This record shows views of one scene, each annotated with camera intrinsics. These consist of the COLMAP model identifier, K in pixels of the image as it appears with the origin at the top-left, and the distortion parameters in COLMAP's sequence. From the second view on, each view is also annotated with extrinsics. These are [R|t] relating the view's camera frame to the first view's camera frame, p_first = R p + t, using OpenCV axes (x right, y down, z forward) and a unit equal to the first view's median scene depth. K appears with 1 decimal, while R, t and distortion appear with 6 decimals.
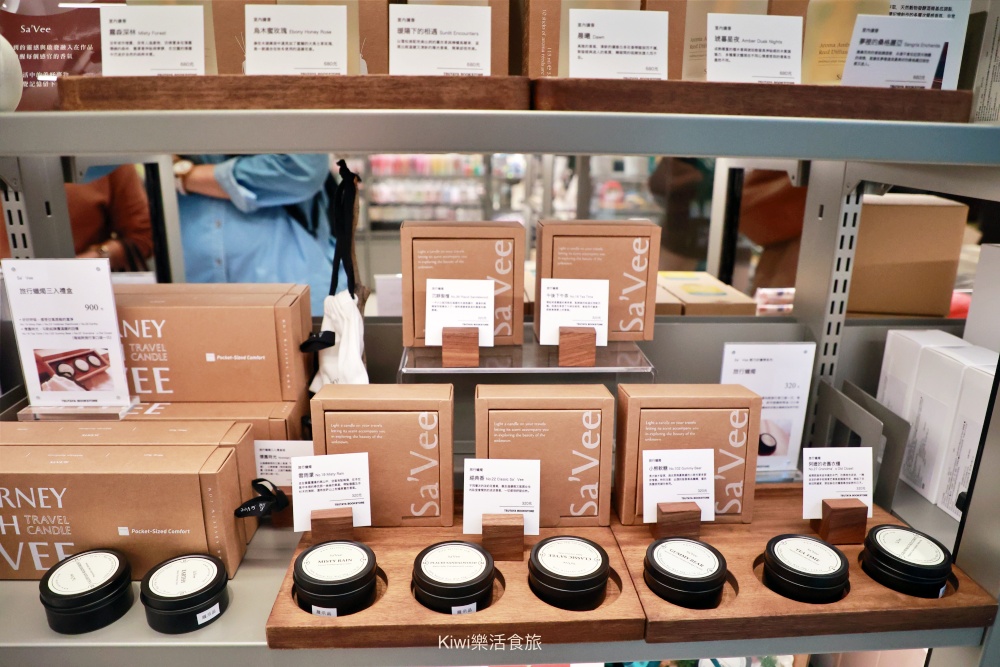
lens RADIAL K [[689.0, 0, 501.1], [0, 689.0, 361.7], [0, 0, 1]] dist [-0.067911, 0.030136]
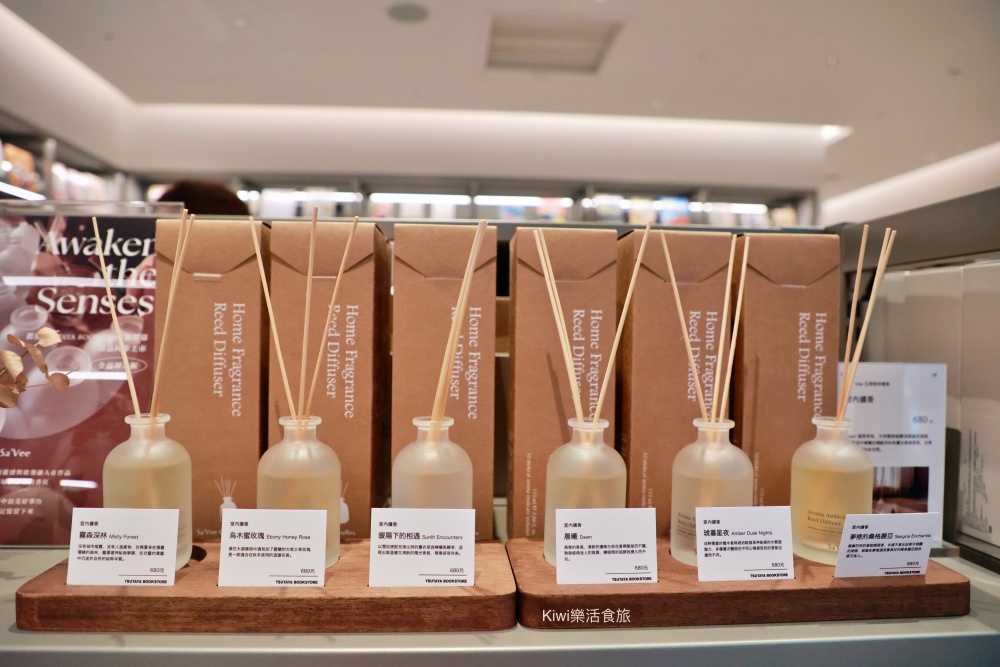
lens RADIAL K [[689.0, 0, 501.1], [0, 689.0, 361.7], [0, 0, 1]] dist [-0.067911, 0.030136]
pose [[0.999744, 0.002119, 0.022511, -0.000518], [0.003957, 0.963840, -0.266451, -0.464453], [-0.022262, 0.266472, 0.963586, -0.012921]]
